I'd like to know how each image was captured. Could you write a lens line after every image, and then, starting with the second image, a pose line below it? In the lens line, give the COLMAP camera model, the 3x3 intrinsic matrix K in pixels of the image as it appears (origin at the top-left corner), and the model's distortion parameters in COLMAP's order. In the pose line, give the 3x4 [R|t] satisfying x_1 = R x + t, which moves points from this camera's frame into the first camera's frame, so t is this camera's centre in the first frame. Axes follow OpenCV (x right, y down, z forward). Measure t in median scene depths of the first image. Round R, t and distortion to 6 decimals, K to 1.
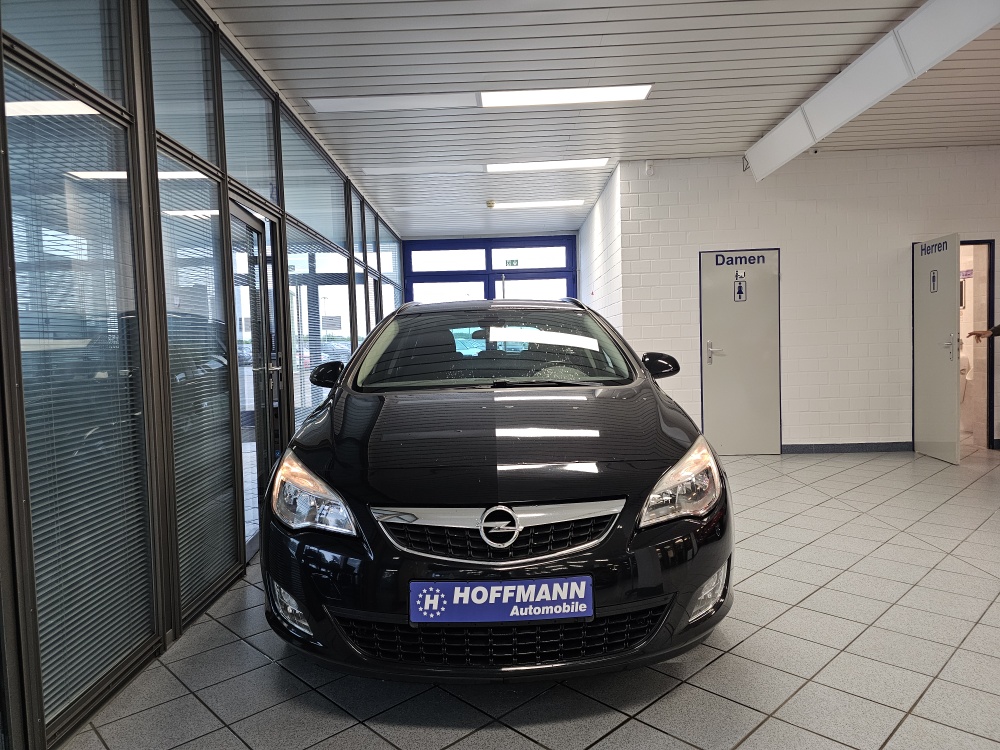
lens RADIAL K [[689.2, 0, 500.0], [0, 689.2, 375.0], [0, 0, 1]] dist [0.036659, -0.055868]
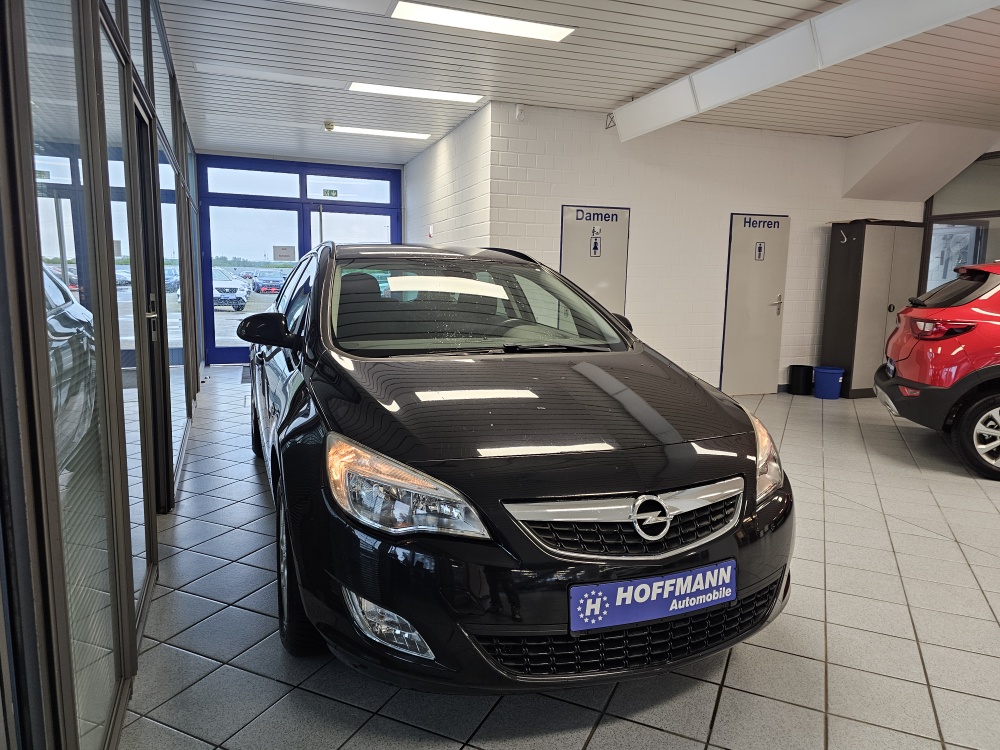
lens RADIAL K [[689.2, 0, 500.0], [0, 689.2, 375.0], [0, 0, 1]] dist [0.036659, -0.055868]
pose [[0.925037, -0.003626, 0.379859, -0.541561], [-0.031572, 0.995761, 0.086390, -0.044055], [-0.378562, -0.091907, 0.921002, 0.242761]]
